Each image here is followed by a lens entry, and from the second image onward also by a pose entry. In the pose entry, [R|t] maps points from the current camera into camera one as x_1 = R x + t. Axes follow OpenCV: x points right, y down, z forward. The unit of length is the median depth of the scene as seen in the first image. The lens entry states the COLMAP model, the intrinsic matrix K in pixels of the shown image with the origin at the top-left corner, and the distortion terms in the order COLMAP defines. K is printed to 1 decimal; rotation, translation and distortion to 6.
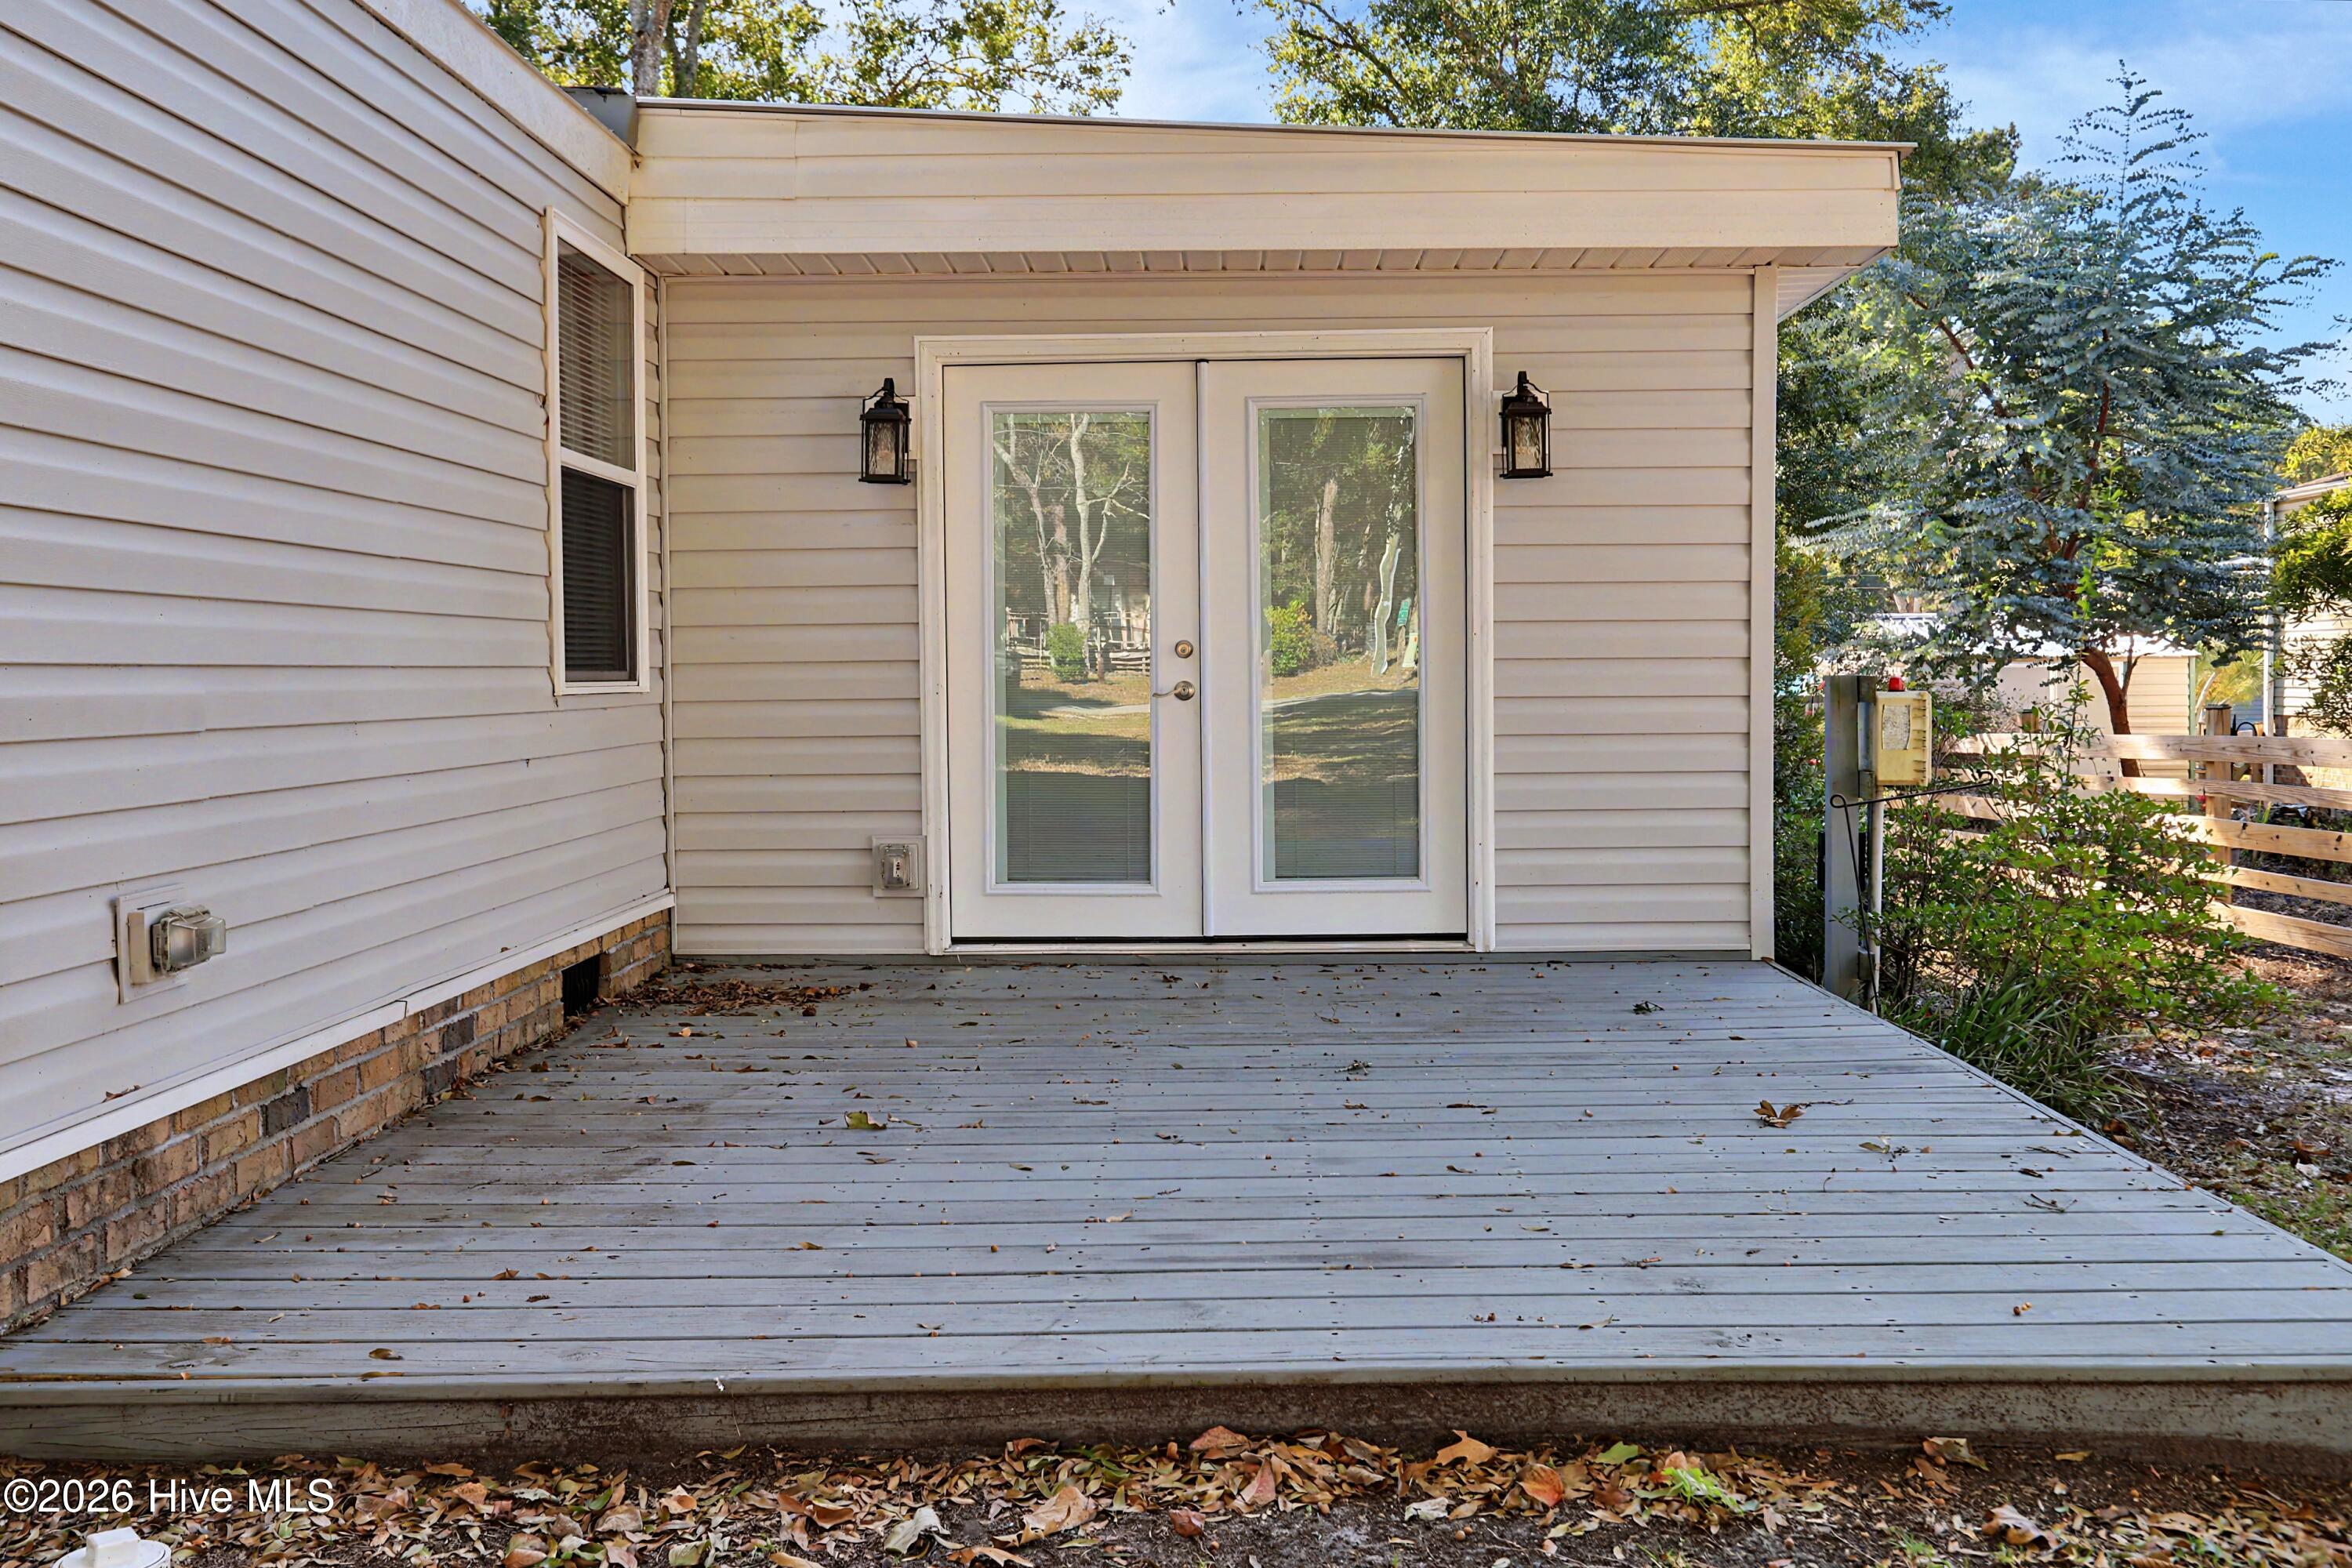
lens RADIAL K [[1825.5, 0, 1192.3], [0, 1825.5, 776.5], [0, 0, 1]] dist [0.011949, 0.009046]
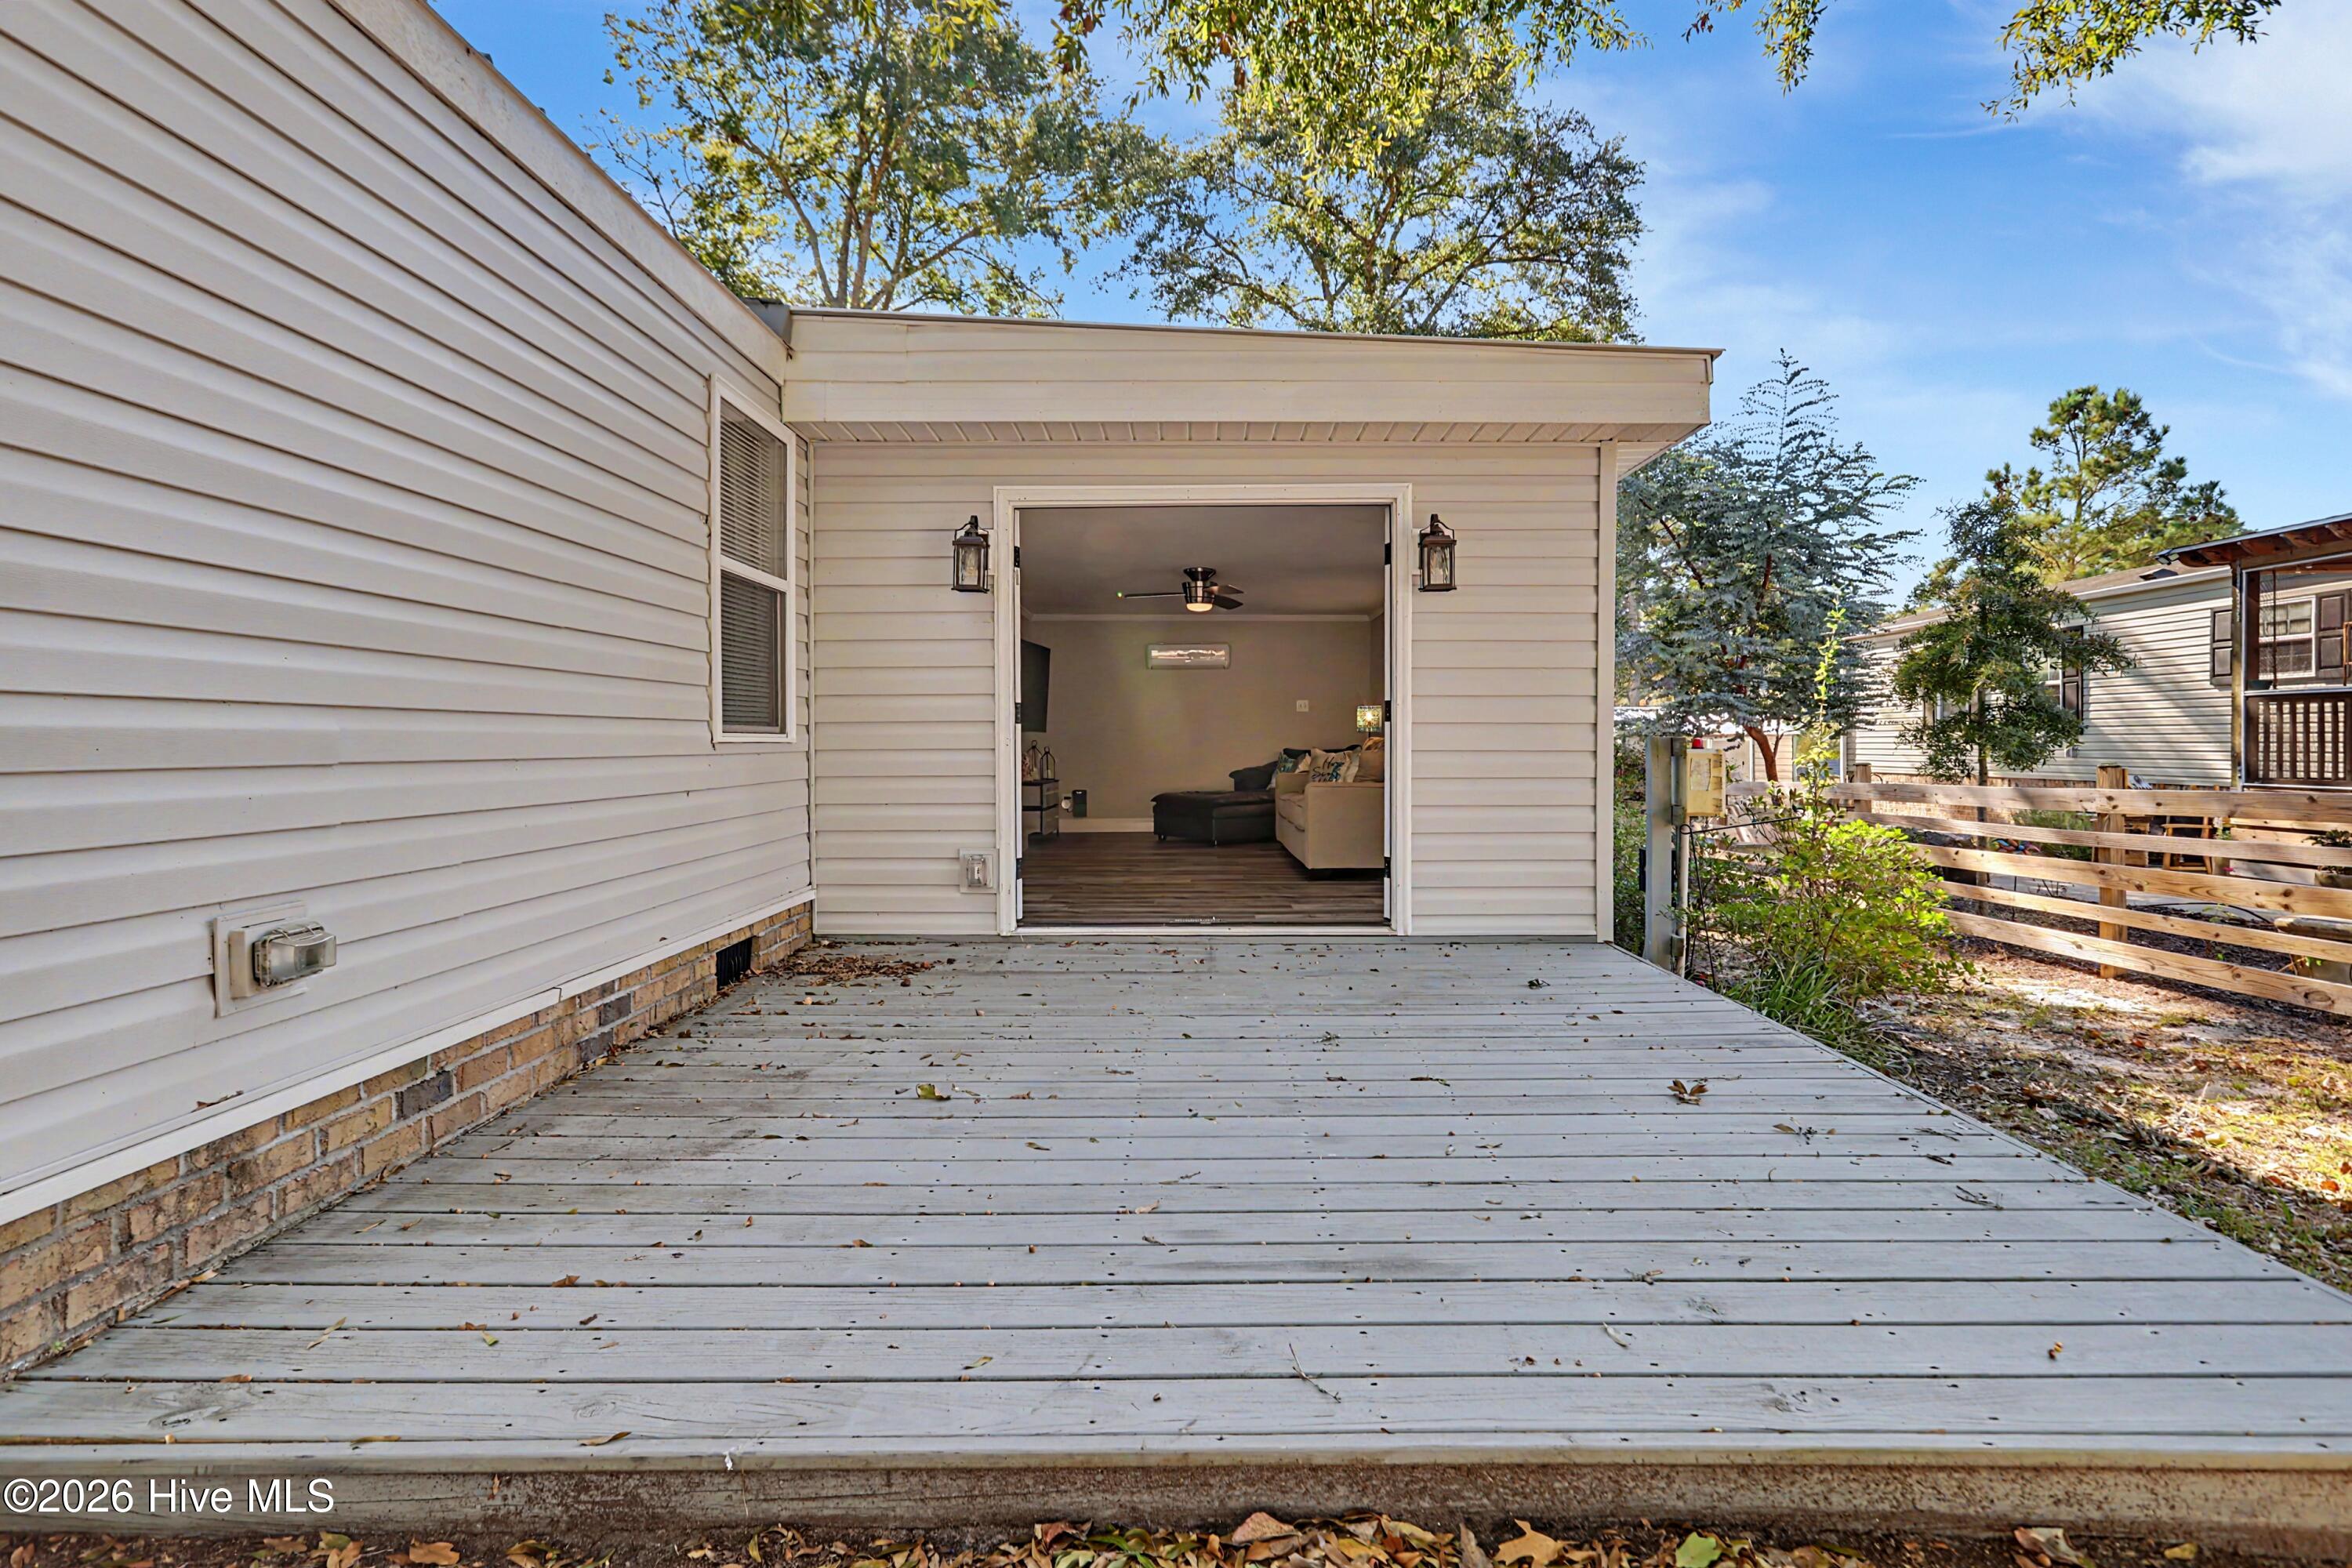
lens RADIAL K [[1069.0, 0, 1179.9], [0, 1069.0, 785.4], [0, 0, 1]] dist [-0.005164, 0.004770]
pose [[0.999963, 0.006570, 0.005488, -0.019742], [-0.006474, 0.999830, -0.017244, -0.003056], [-0.005601, 0.017208, 0.999836, 0.270180]]
